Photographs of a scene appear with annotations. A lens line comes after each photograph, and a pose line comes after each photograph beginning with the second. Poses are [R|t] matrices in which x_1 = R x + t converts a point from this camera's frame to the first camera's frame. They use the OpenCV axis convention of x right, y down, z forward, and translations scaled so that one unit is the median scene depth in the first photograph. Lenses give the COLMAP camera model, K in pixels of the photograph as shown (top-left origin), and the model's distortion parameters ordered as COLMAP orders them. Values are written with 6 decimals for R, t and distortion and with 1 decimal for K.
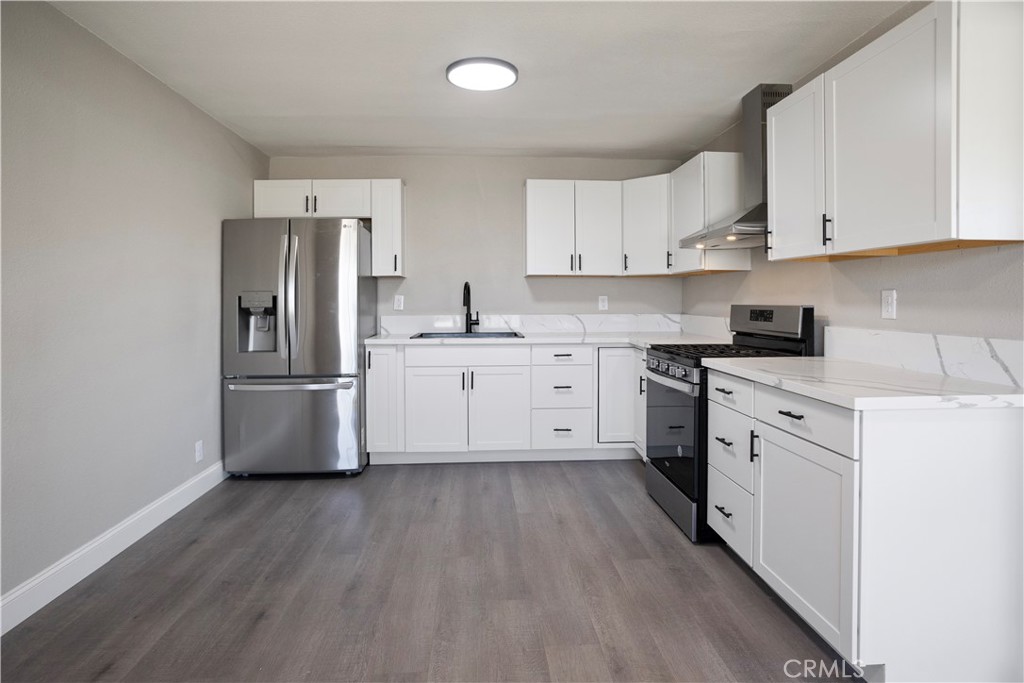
lens RADIAL K [[569.3, 0, 510.6], [0, 569.3, 313.4], [0, 0, 1]] dist [0.000366, 0.000851]
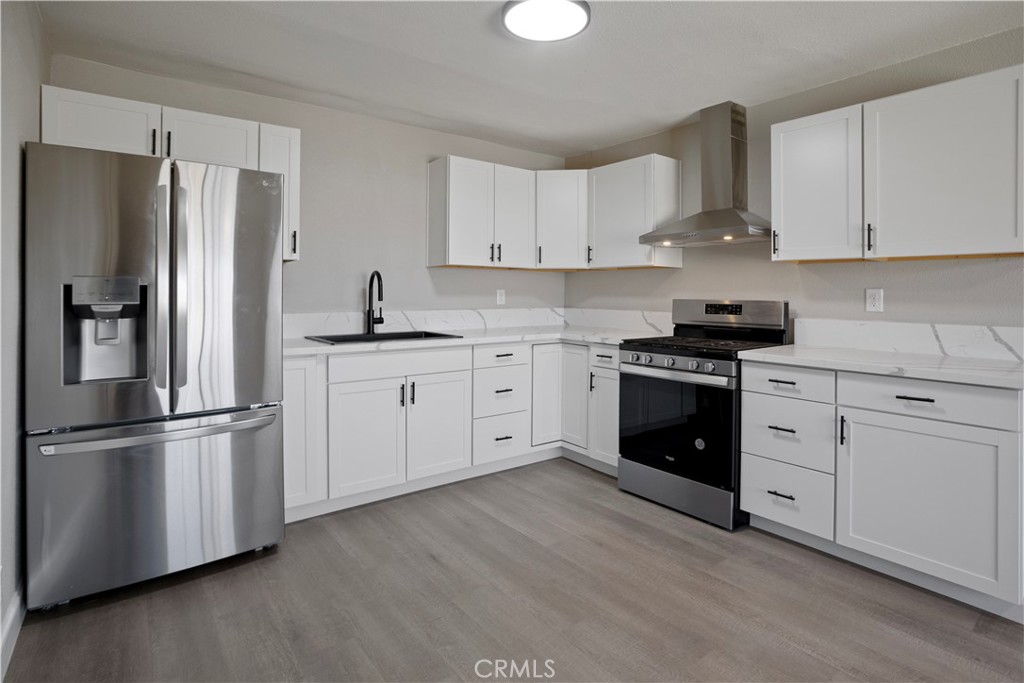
lens RADIAL K [[544.0, 0, 515.9], [0, 544.0, 296.2], [0, 0, 1]] dist [-0.004166, -0.000007]
pose [[0.819515, 0.002437, 0.573053, -0.415345], [0.006389, 0.999890, -0.013388, -0.008765], [-0.573023, 0.014633, 0.819409, 0.304131]]
